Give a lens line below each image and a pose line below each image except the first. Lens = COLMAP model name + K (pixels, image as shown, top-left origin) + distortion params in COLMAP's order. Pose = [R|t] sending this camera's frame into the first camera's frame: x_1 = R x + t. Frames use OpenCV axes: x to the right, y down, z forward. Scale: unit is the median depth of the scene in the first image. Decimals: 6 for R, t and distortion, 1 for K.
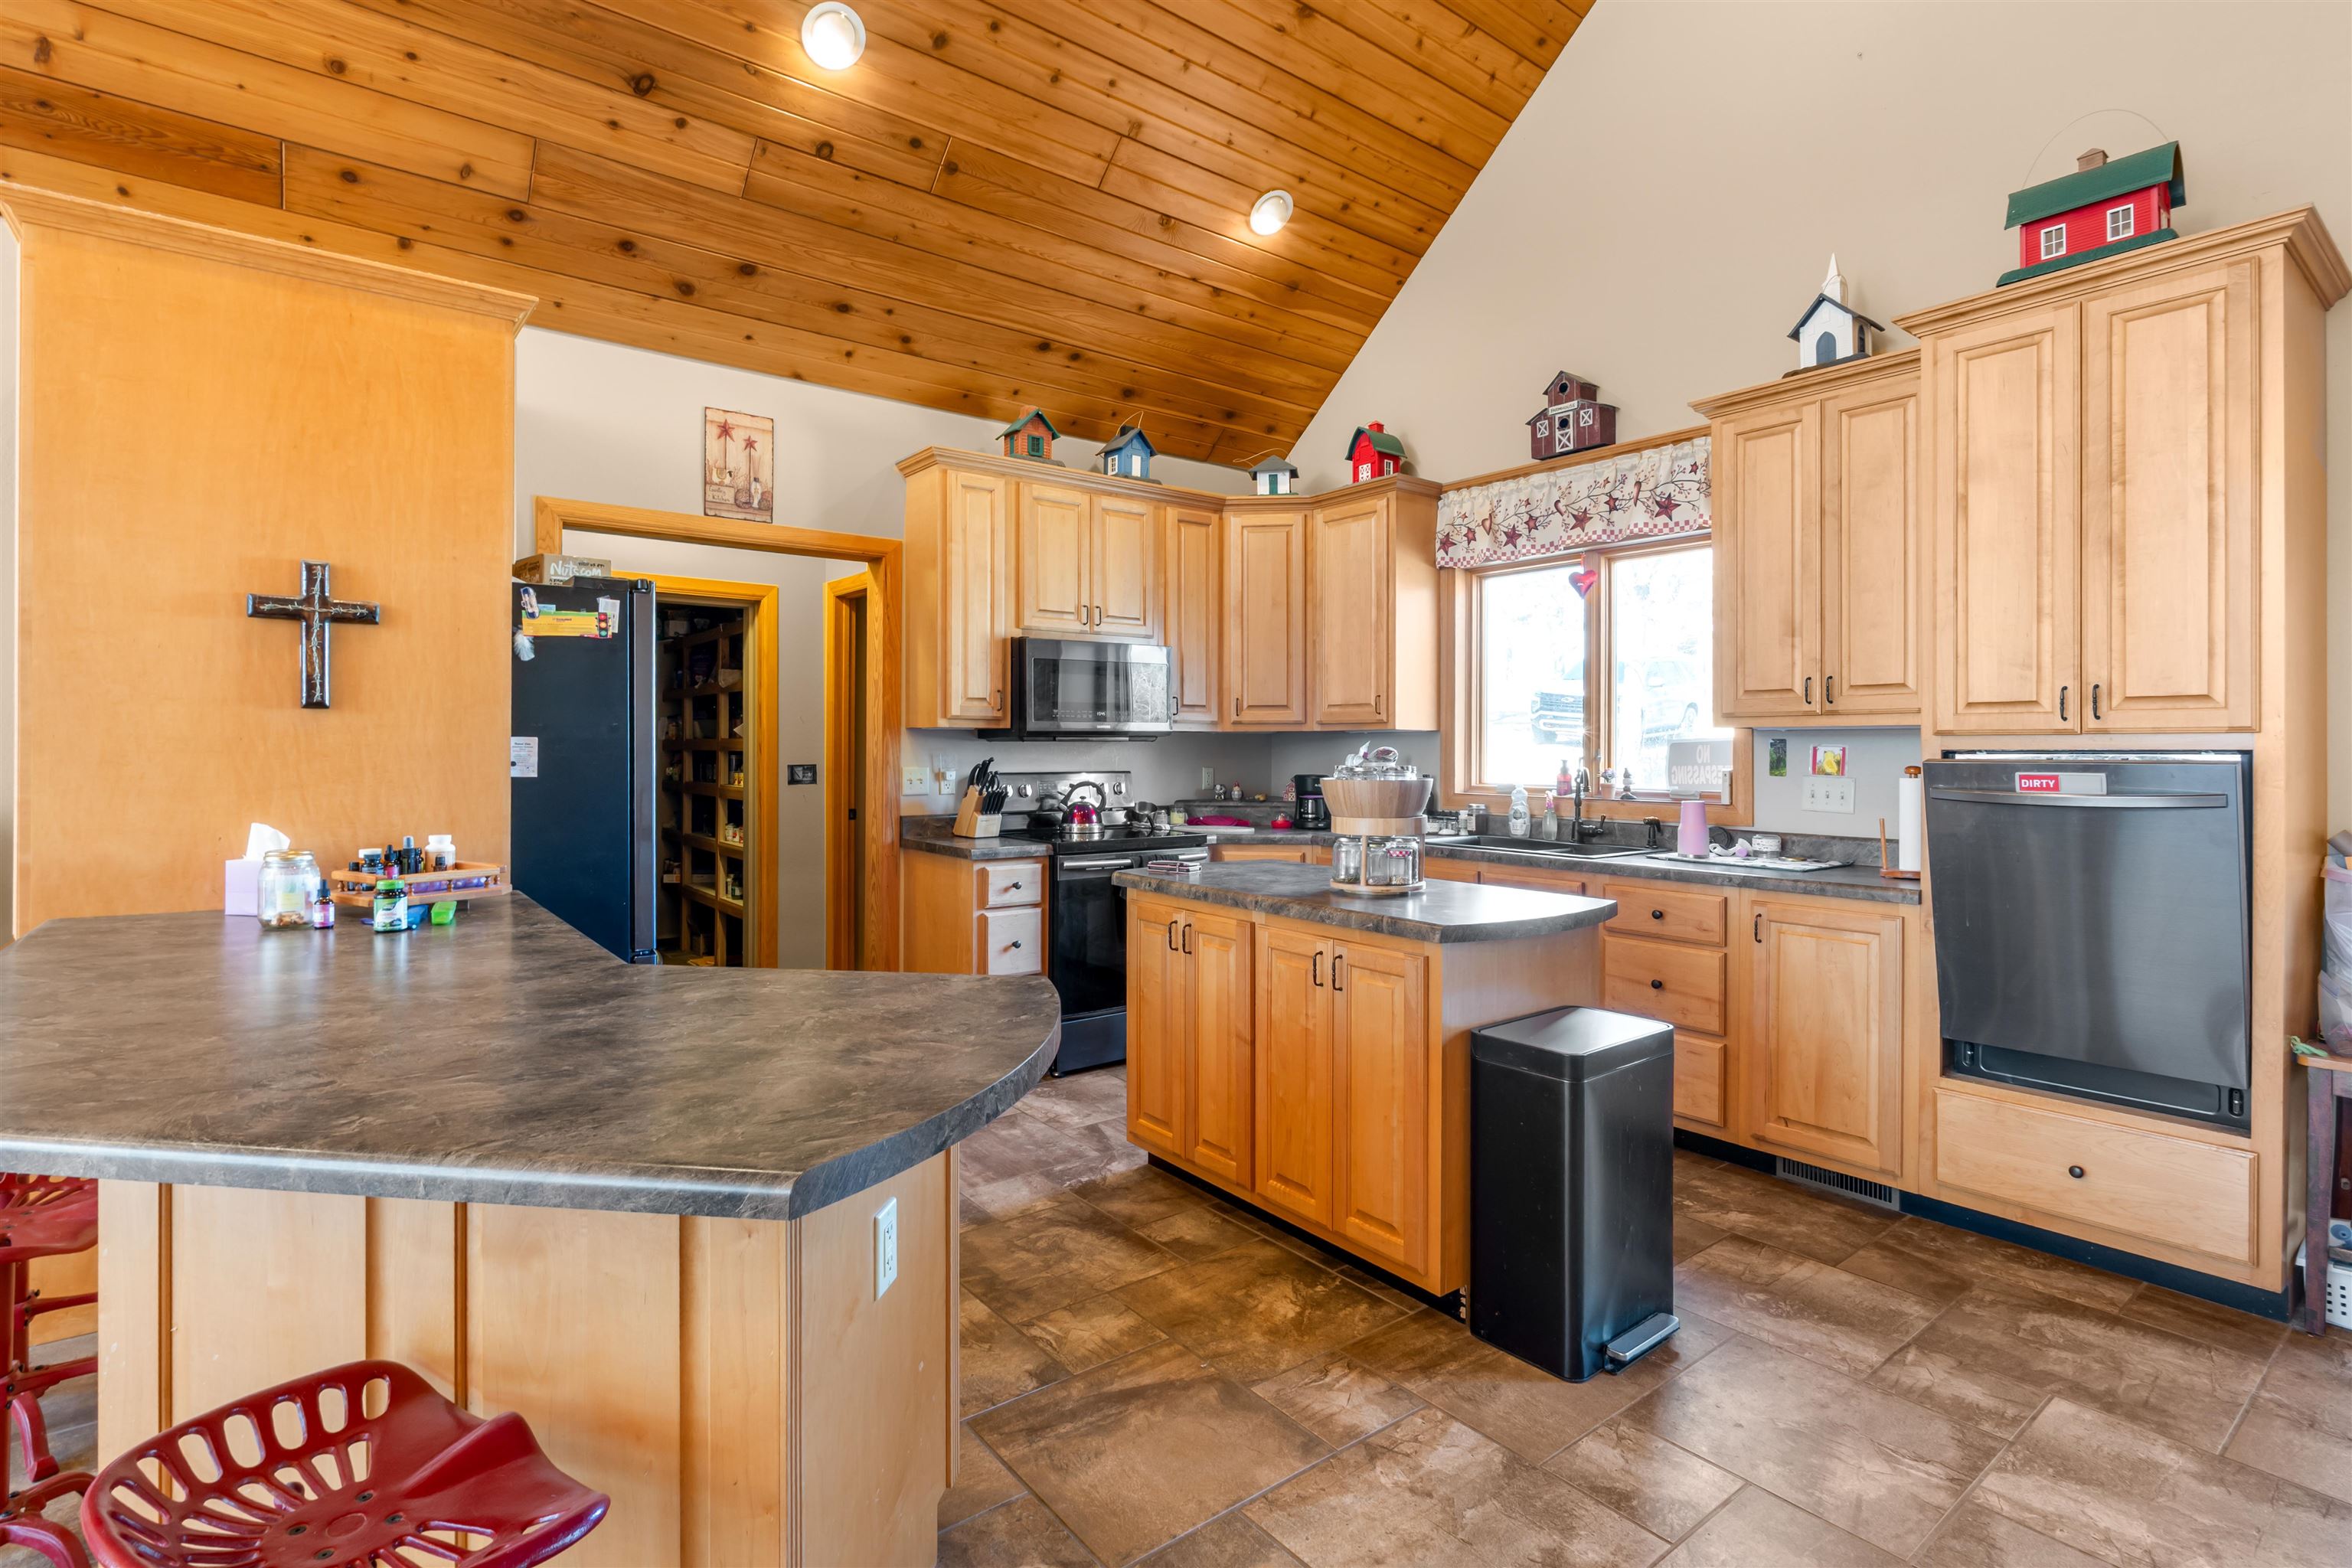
lens RADIAL K [[1120.7, 0, 1173.4], [0, 1120.7, 745.2], [0, 0, 1]] dist [-0.003414, 0.000027]
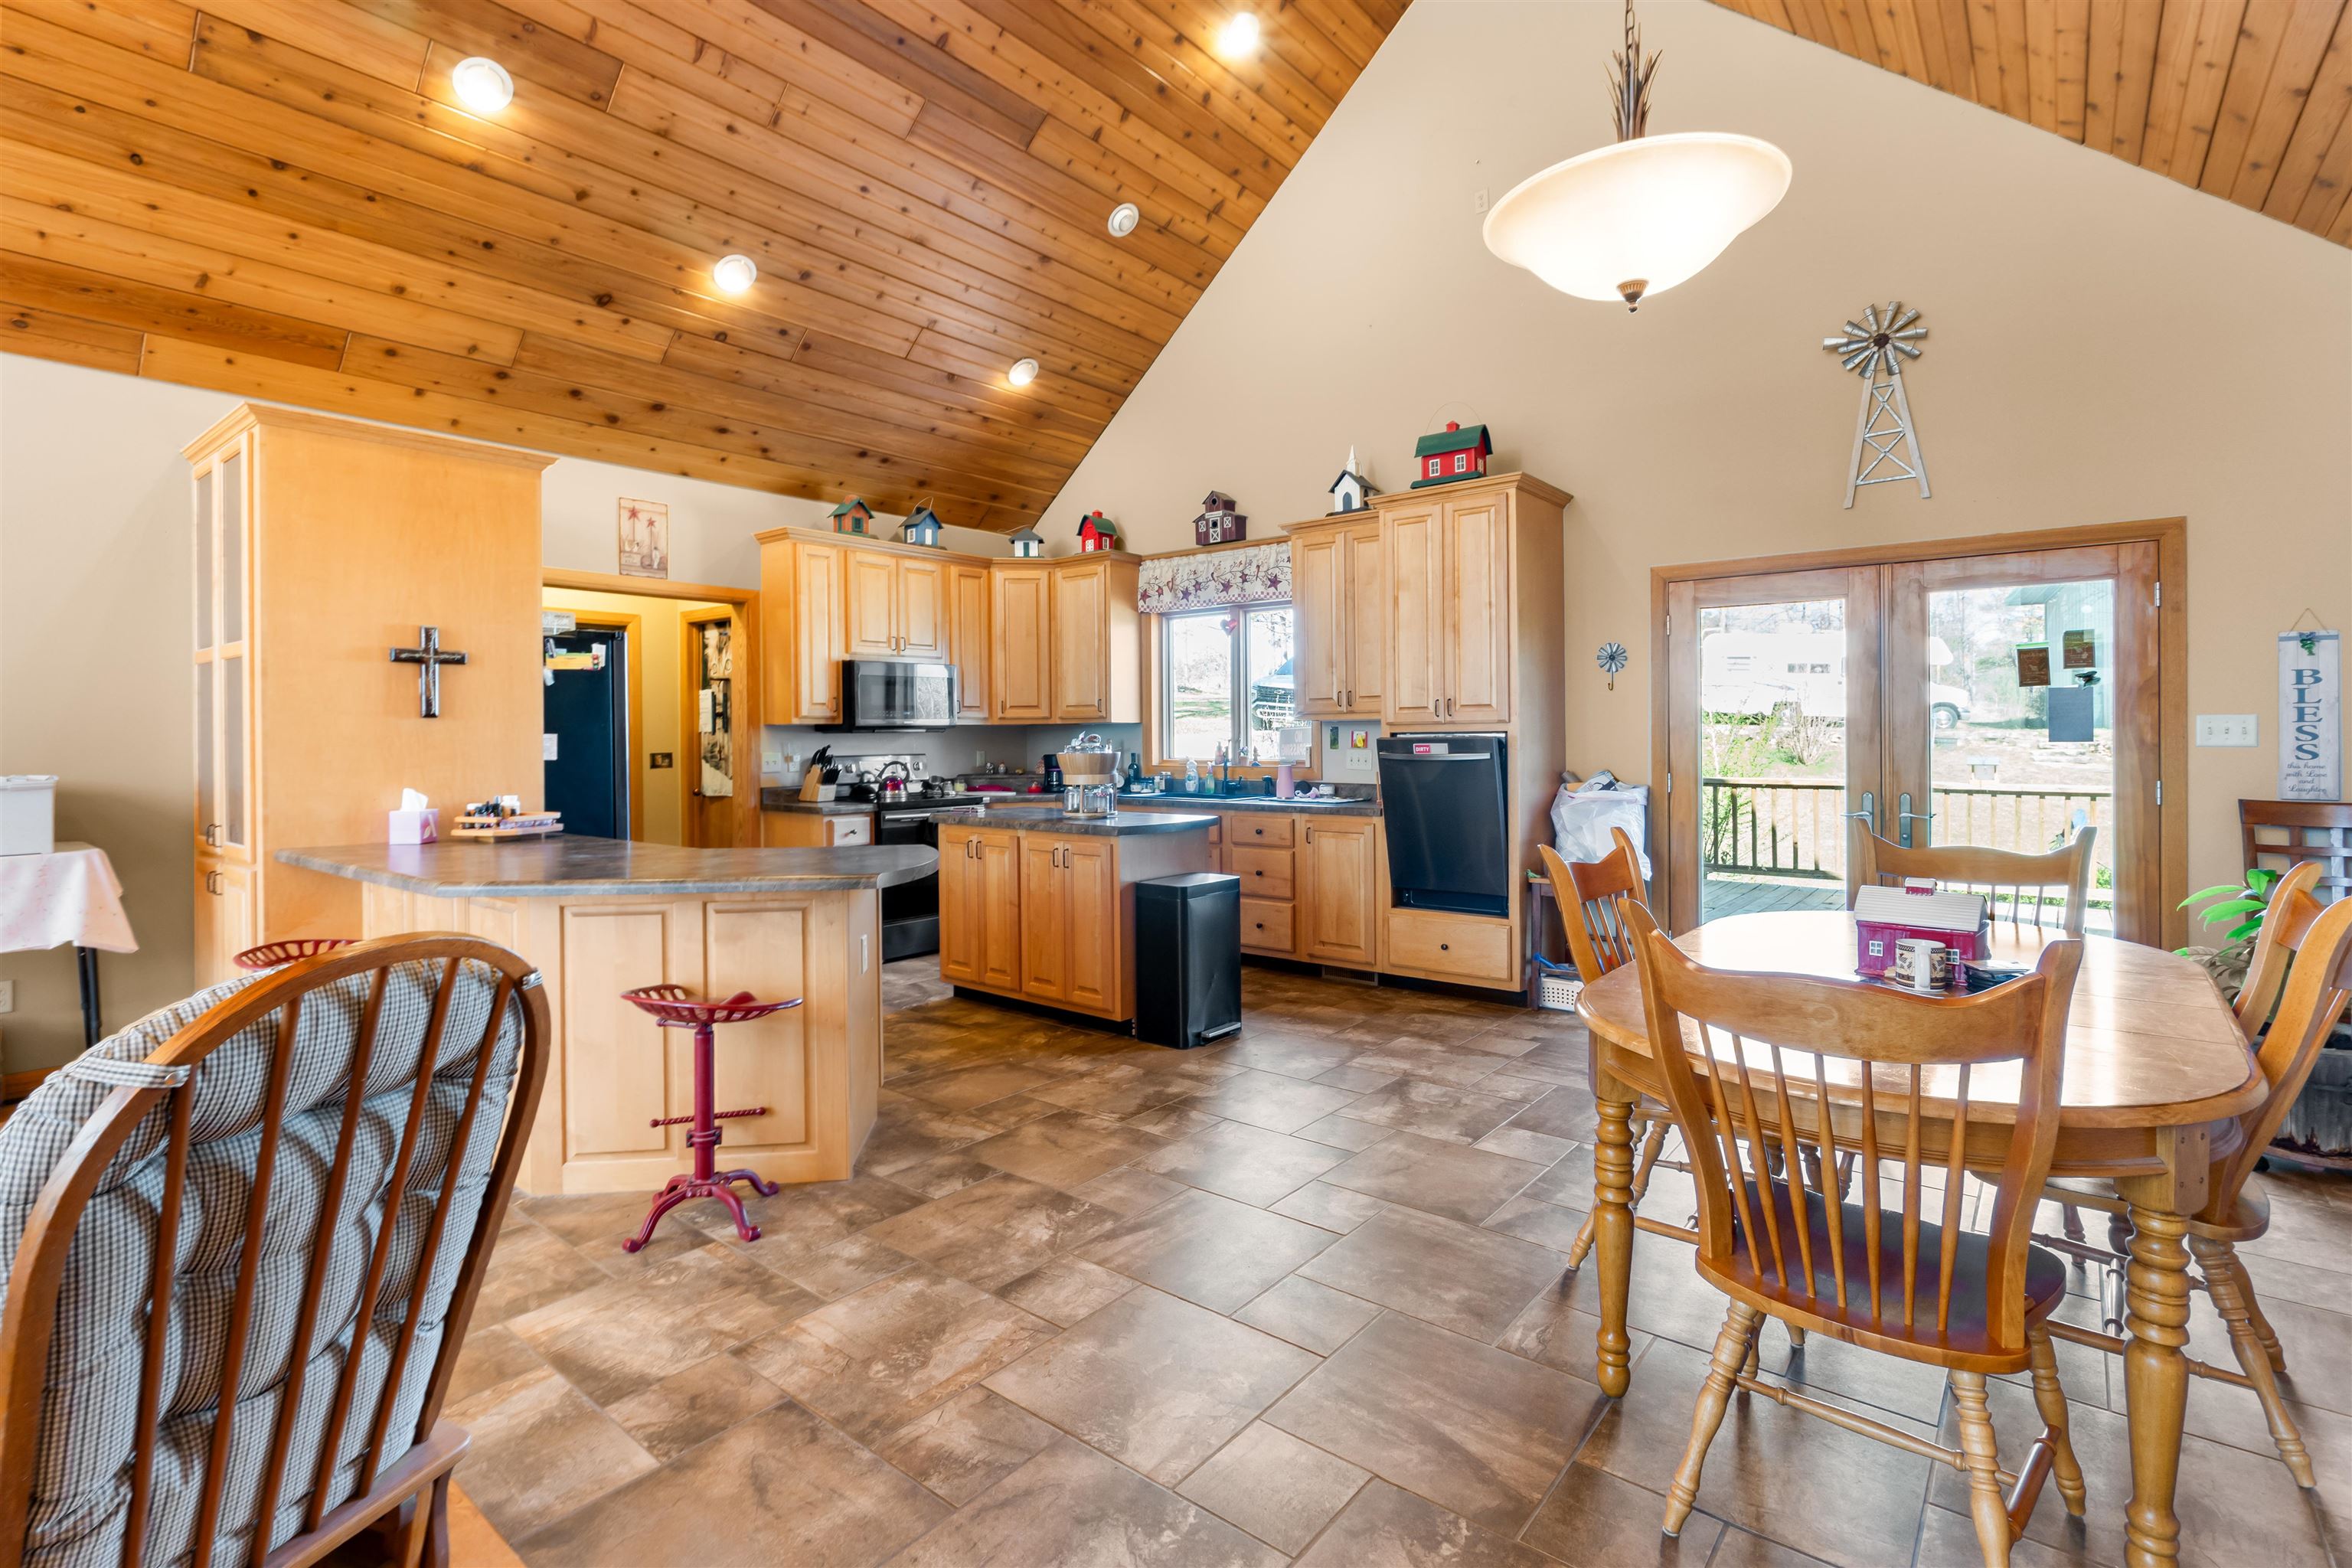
lens RADIAL K [[1112.4, 0, 1181.0], [0, 1112.4, 732.3], [0, 0, 1]] dist [-0.002672, 0.000220]
pose [[0.974272, -0.010764, 0.225119, -0.049955], [0.010945, 0.999940, 0.000443, -0.000604], [-0.225110, 0.002032, 0.974331, -0.523318]]
